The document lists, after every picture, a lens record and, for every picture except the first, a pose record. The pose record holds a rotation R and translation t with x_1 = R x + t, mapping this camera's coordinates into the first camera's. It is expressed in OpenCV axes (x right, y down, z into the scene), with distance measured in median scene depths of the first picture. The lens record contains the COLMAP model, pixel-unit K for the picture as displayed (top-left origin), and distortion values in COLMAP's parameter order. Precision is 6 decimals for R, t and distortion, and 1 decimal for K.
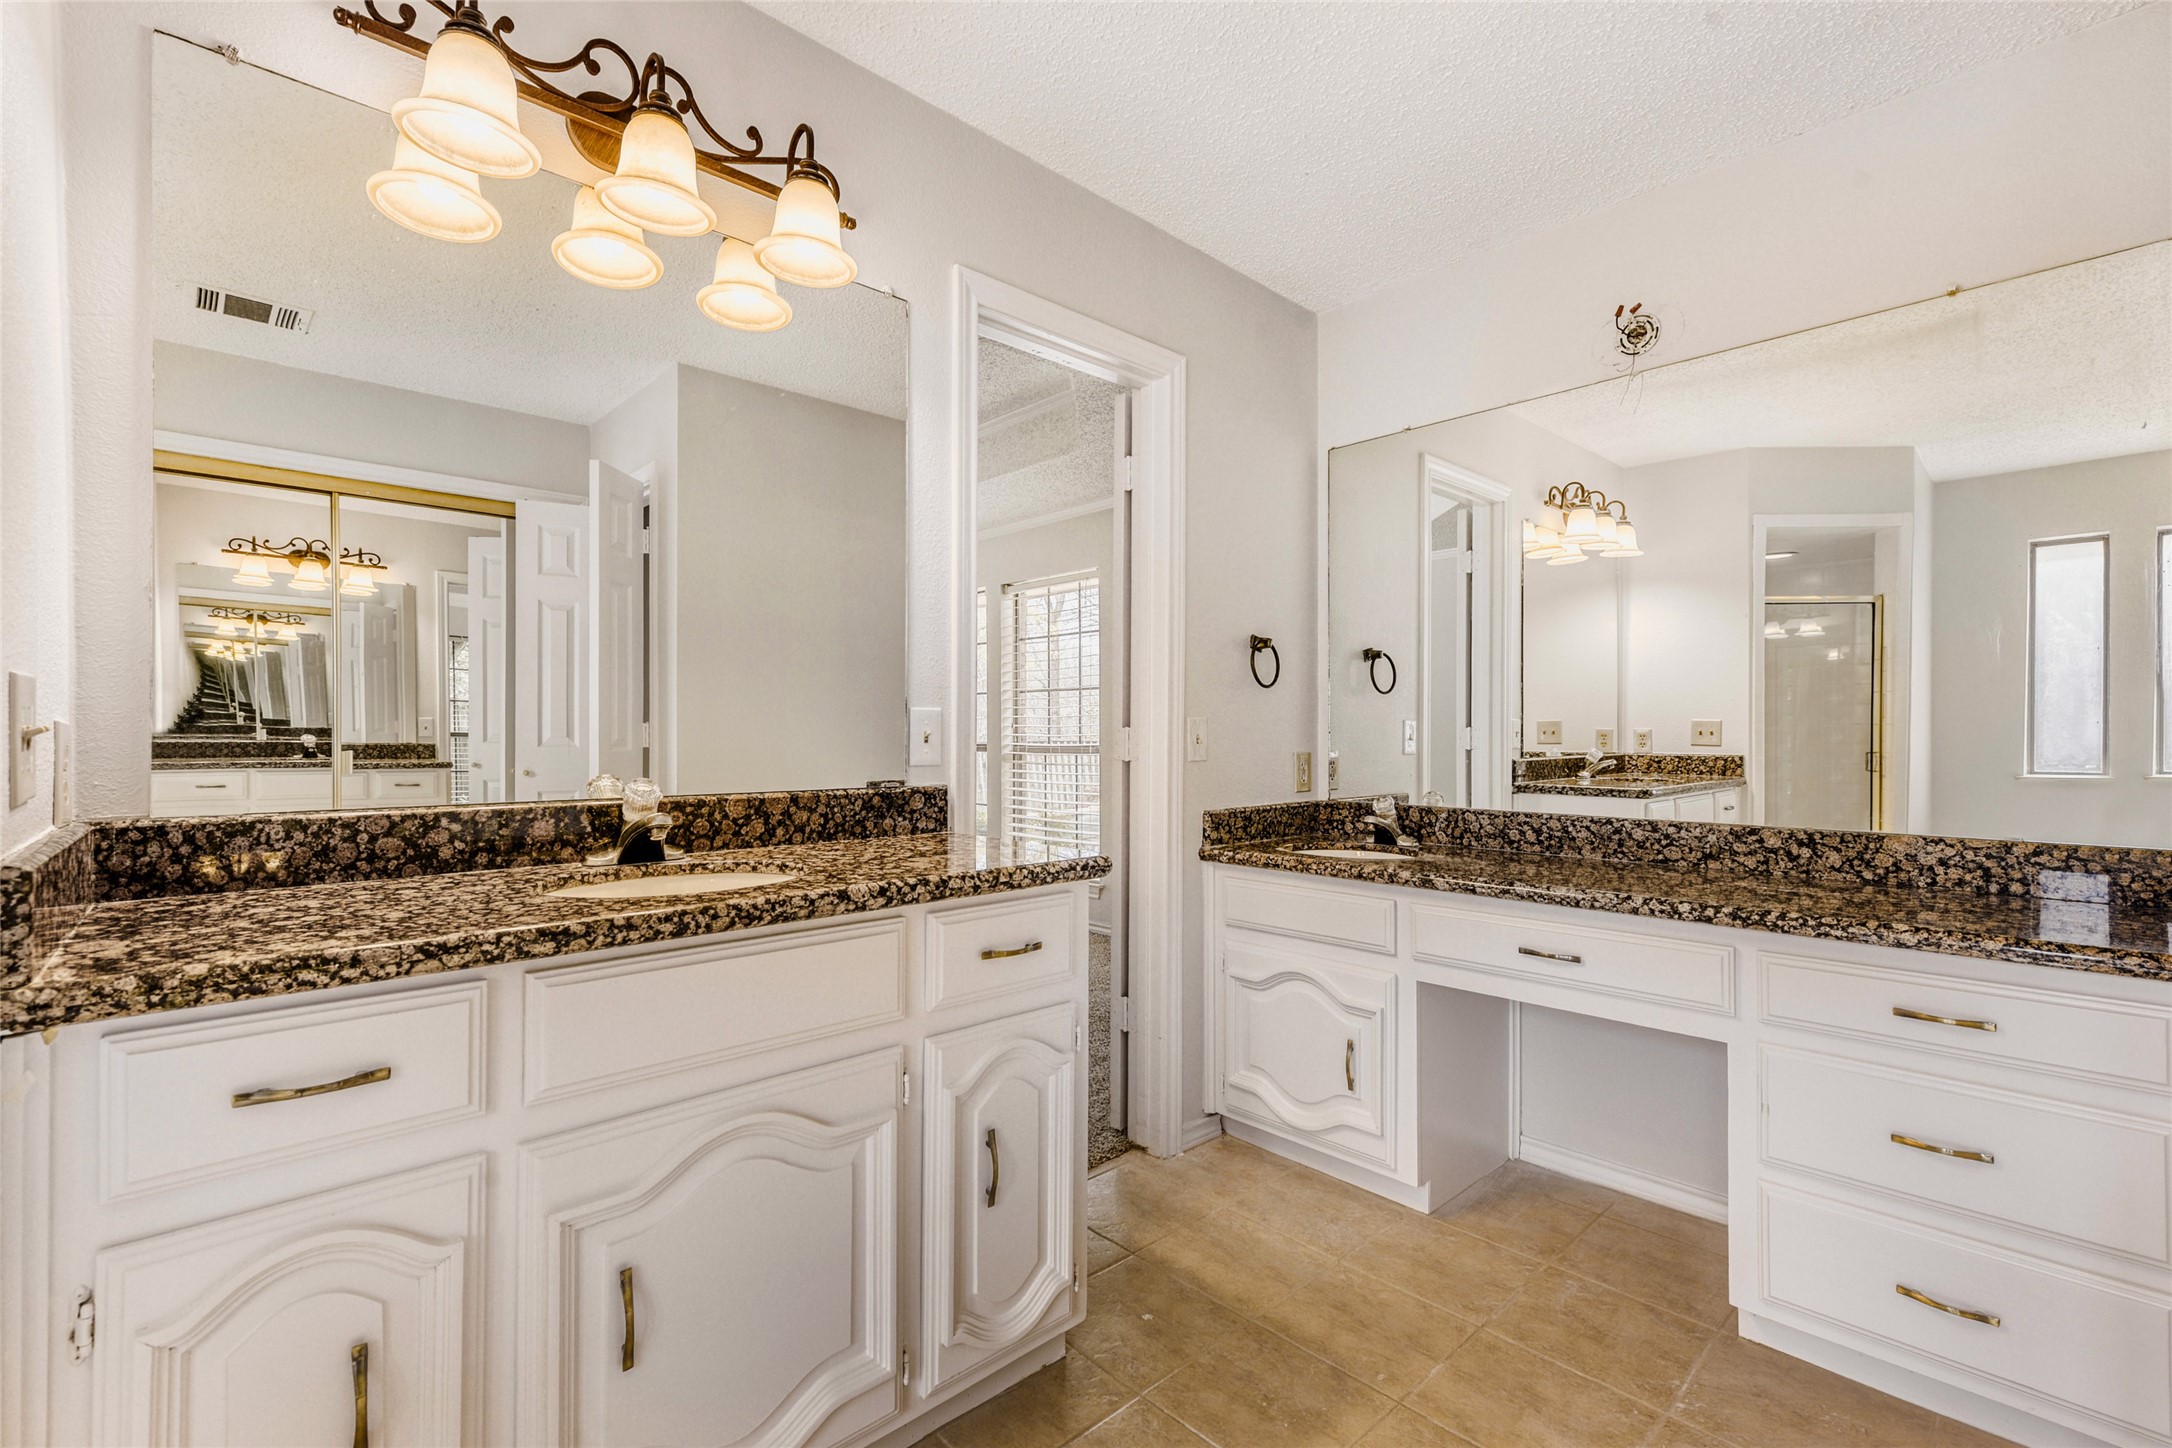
lens RADIAL K [[957.5, 0, 1083.9], [0, 957.5, 733.7], [0, 0, 1]] dist [0.001612, 0.000140]
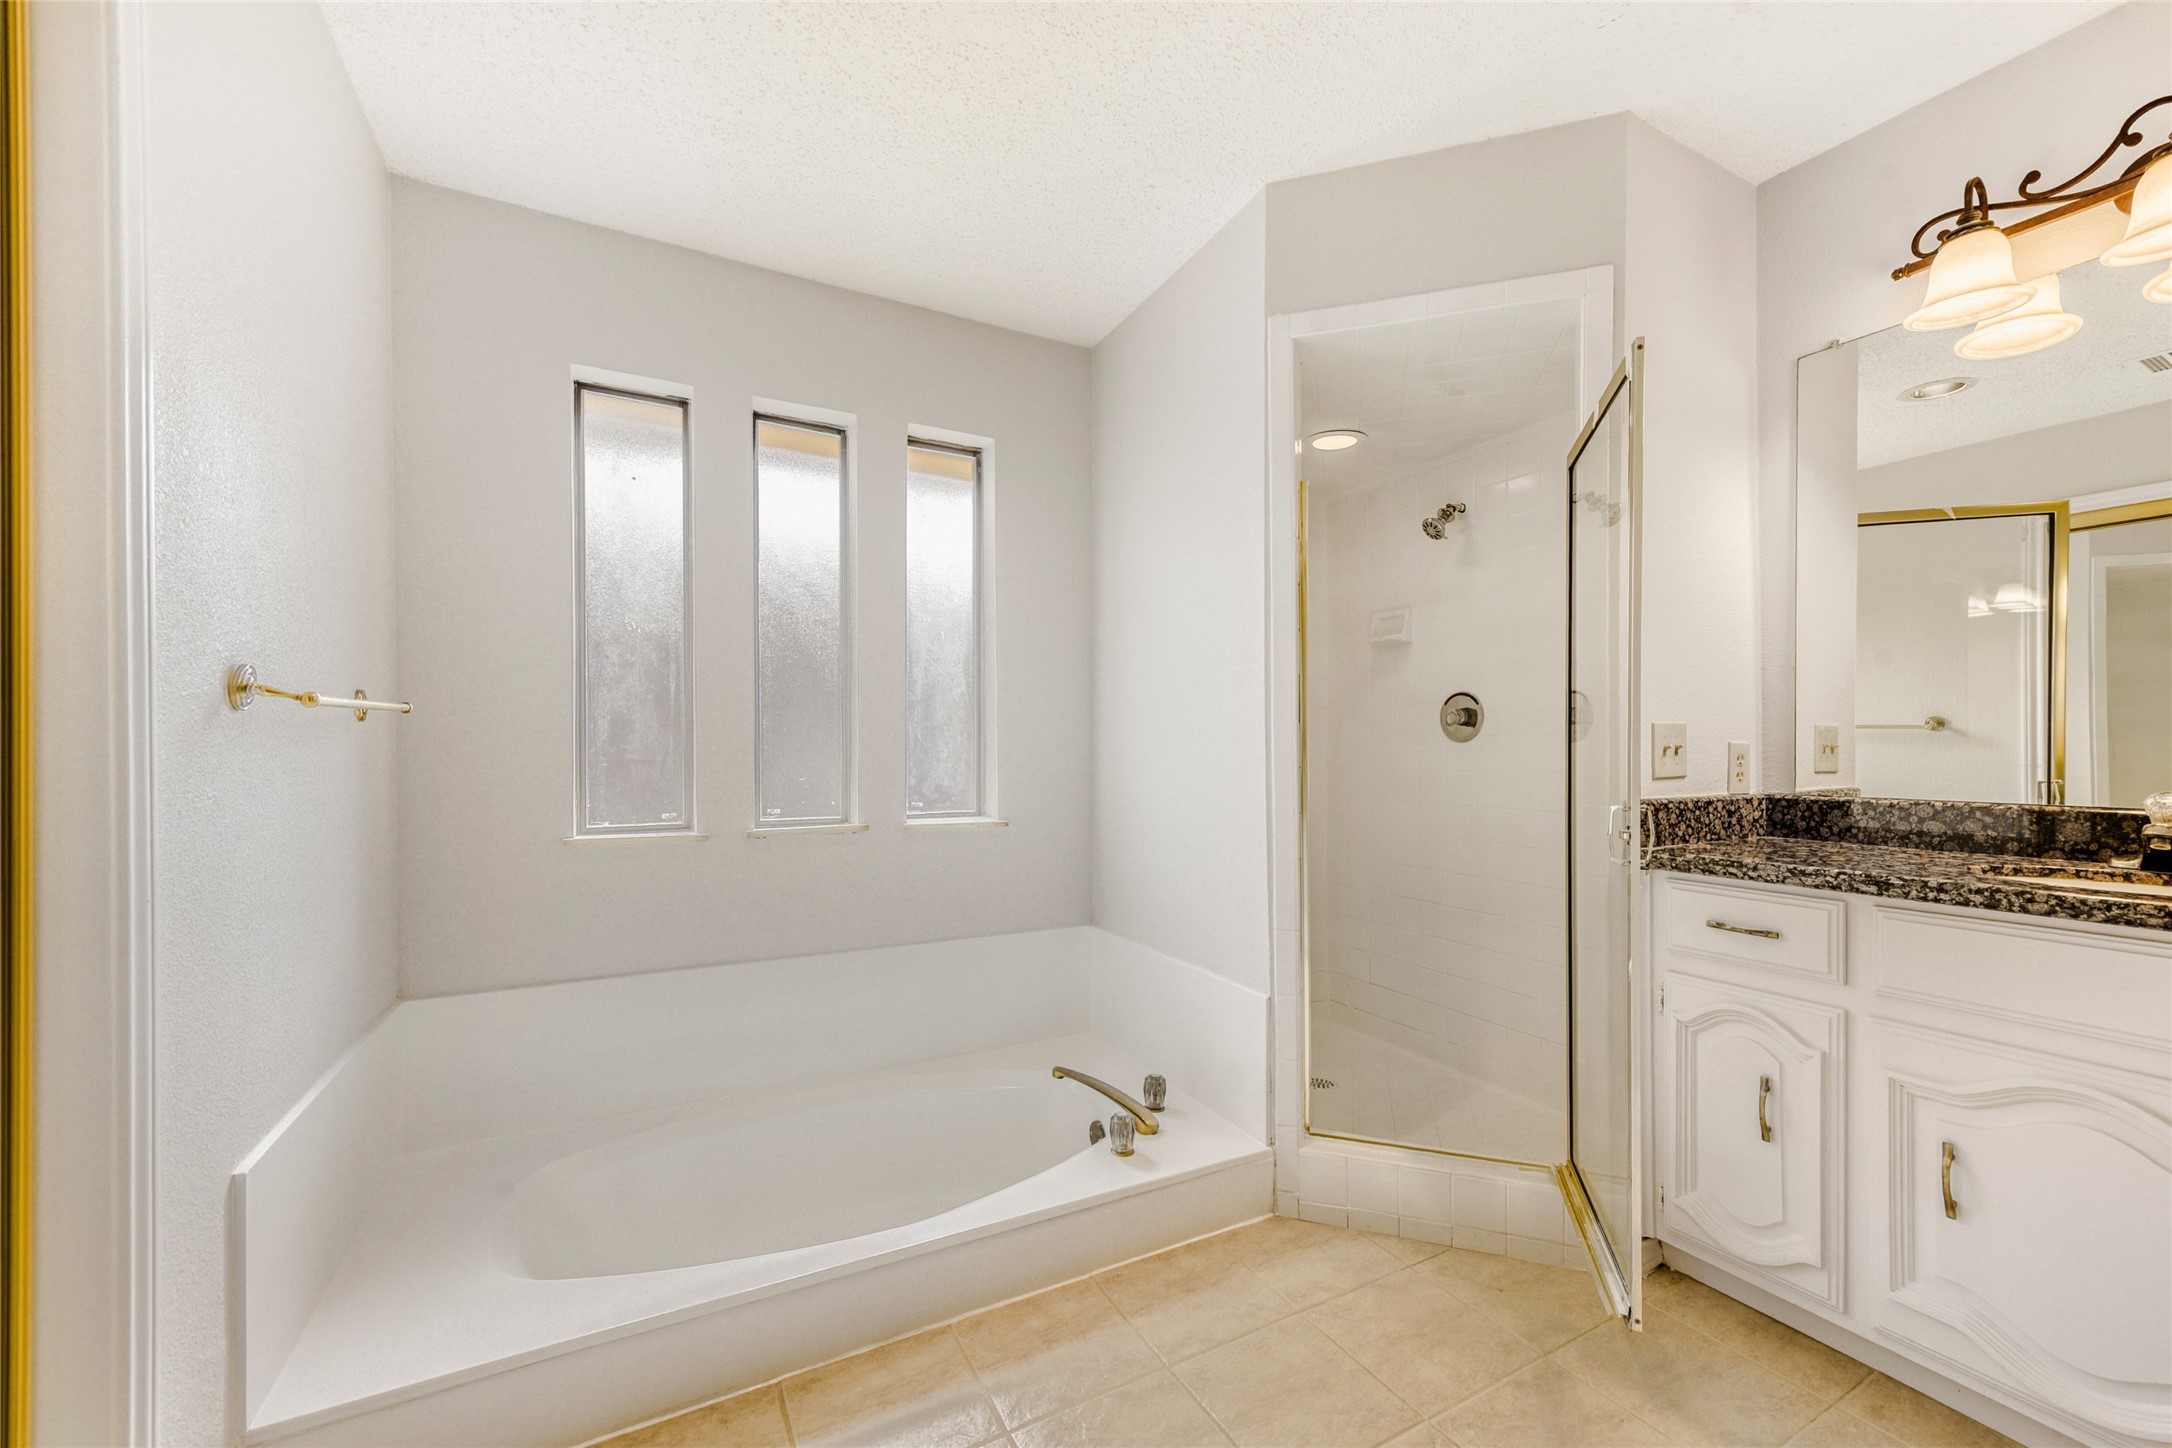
lens RADIAL K [[879.8, 0, 1087.7], [0, 879.8, 741.3], [0, 0, 1]] dist [0.008670, -0.000252]
pose [[-0.259611, -0.005622, -0.965697, 0.988179], [-0.001330, 0.999984, -0.005464, -0.001954], [0.965712, -0.000134, -0.259615, 0.142123]]
